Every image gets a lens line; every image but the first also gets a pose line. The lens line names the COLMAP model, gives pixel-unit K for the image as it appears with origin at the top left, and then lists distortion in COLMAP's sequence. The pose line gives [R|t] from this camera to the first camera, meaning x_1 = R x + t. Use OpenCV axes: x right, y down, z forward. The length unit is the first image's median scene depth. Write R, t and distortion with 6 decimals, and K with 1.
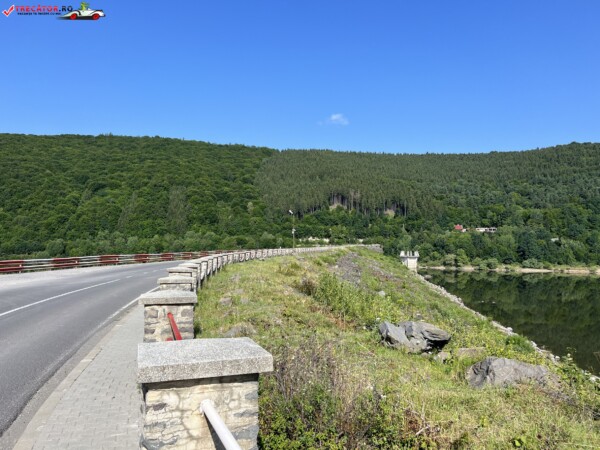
lens RADIAL K [[451.8, 0, 302.3], [0, 451.8, 228.1], [0, 0, 1]] dist [0.055580, -0.066367]
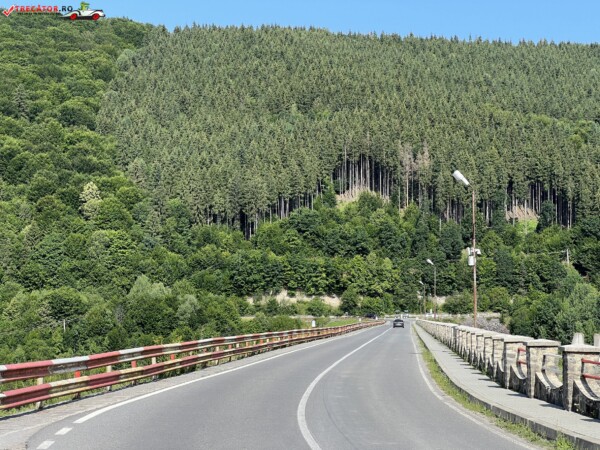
lens RADIAL K [[1339.1, 0, 300.0], [0, 1339.1, 225.0], [0, 0, 1]] dist [-0.083028, 4.394197]
pose [[0.998119, -0.001819, 0.061283, -0.026957], [0.003759, 0.999494, -0.031571, 0.002775], [-0.061195, 0.031742, 0.997621, 0.050968]]
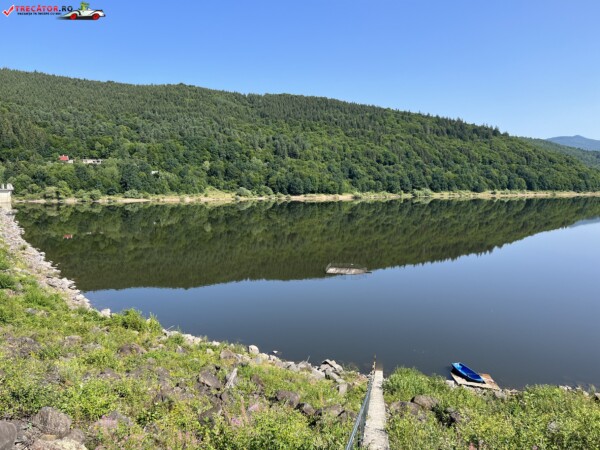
lens RADIAL K [[451.8, 0, 302.3], [0, 451.8, 228.1], [0, 0, 1]] dist [0.055580, -0.066367]
pose [[0.721533, -0.077350, 0.688045, 0.033511], [-0.025519, 0.990094, 0.138068, -0.001402], [-0.691909, -0.117179, 0.712412, -0.045665]]
